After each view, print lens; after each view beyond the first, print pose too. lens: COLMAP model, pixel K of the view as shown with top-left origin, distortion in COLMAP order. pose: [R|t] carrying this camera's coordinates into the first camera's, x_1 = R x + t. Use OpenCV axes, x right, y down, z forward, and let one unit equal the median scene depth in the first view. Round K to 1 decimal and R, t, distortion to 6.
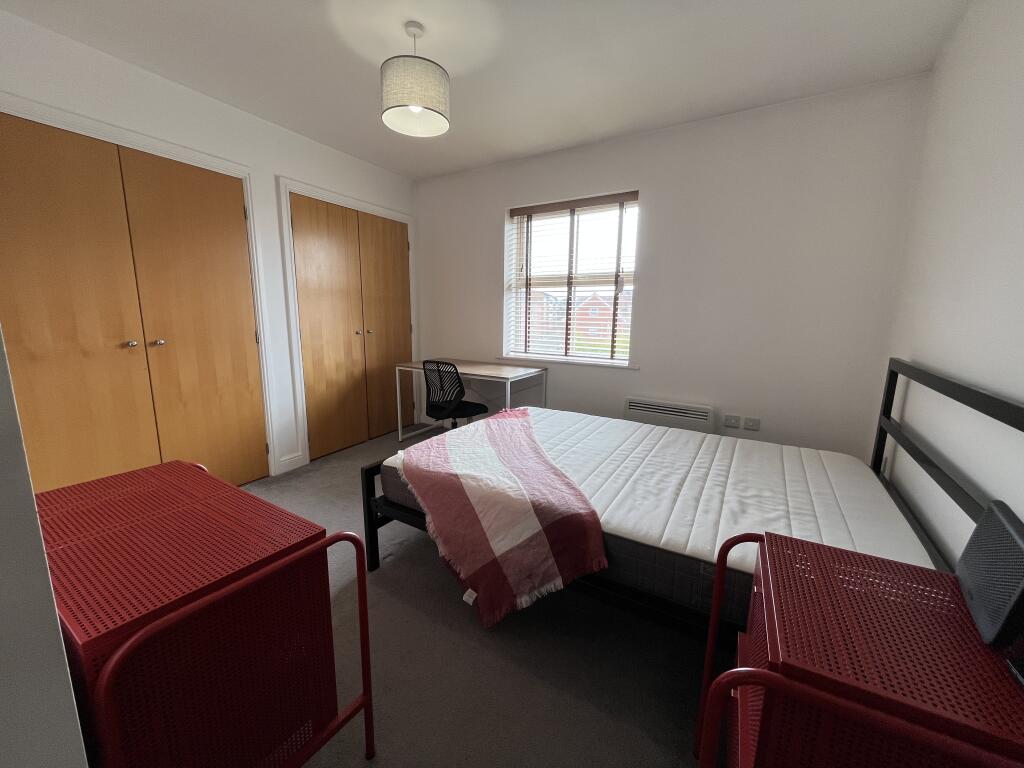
lens RADIAL K [[409.1, 0, 507.3], [0, 409.1, 382.4], [0, 0, 1]] dist [-0.001831, -0.000554]
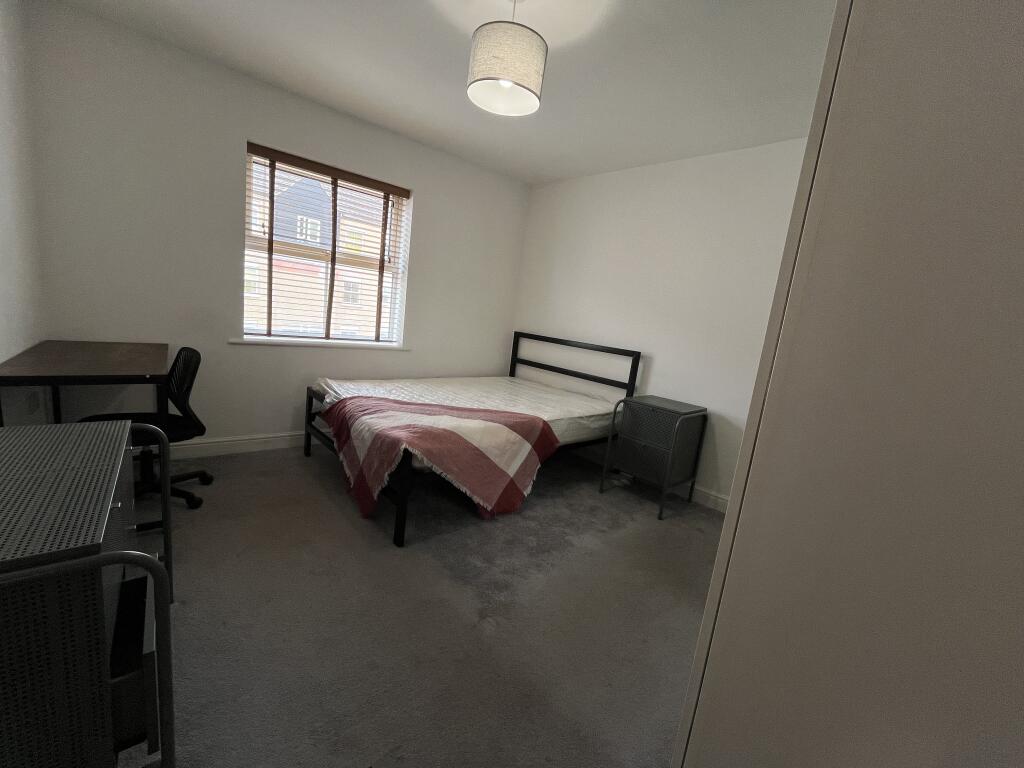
lens RADIAL K [[409.1, 0, 507.3], [0, 409.1, 382.4], [0, 0, 1]] dist [-0.001831, -0.000554]
pose [[0.321544, -0.131094, 0.937776, -0.648514], [0.043938, 0.991369, 0.123520, -0.068397], [-0.945875, 0.001487, 0.324529, 0.349843]]
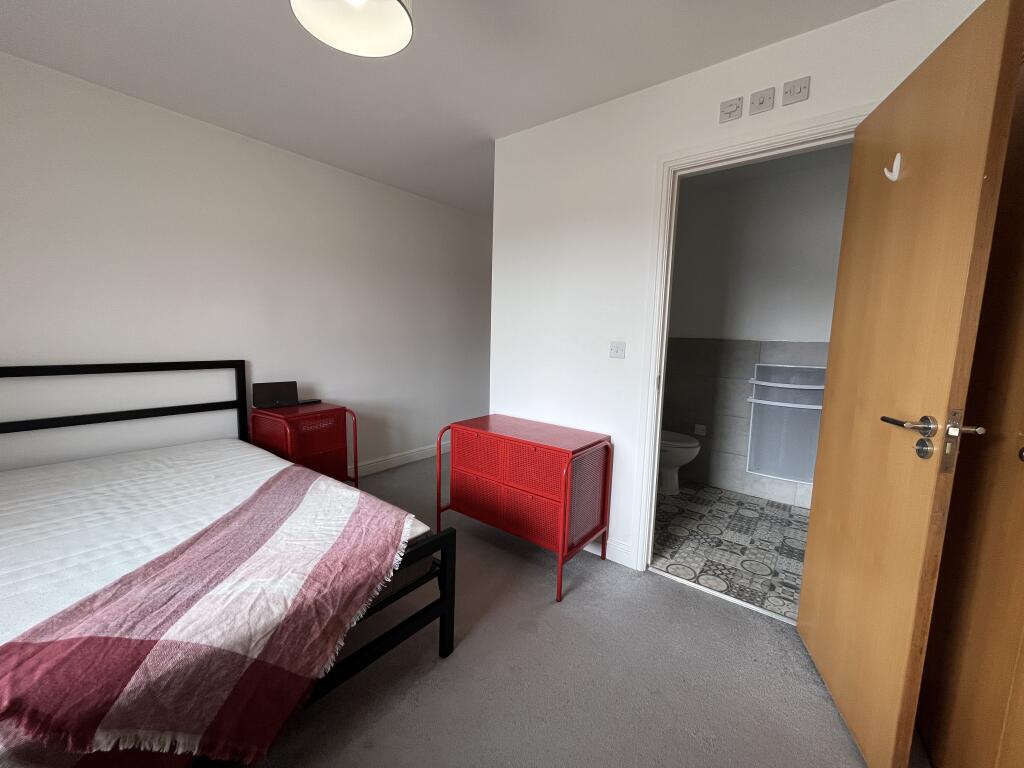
lens RADIAL K [[409.1, 0, 507.3], [0, 409.1, 382.4], [0, 0, 1]] dist [-0.001831, -0.000554]
pose [[-0.993514, -0.048970, 0.102627, -0.293698], [-0.018097, 0.959108, 0.282461, -0.172076], [-0.112262, 0.278772, -0.953773, 0.943683]]
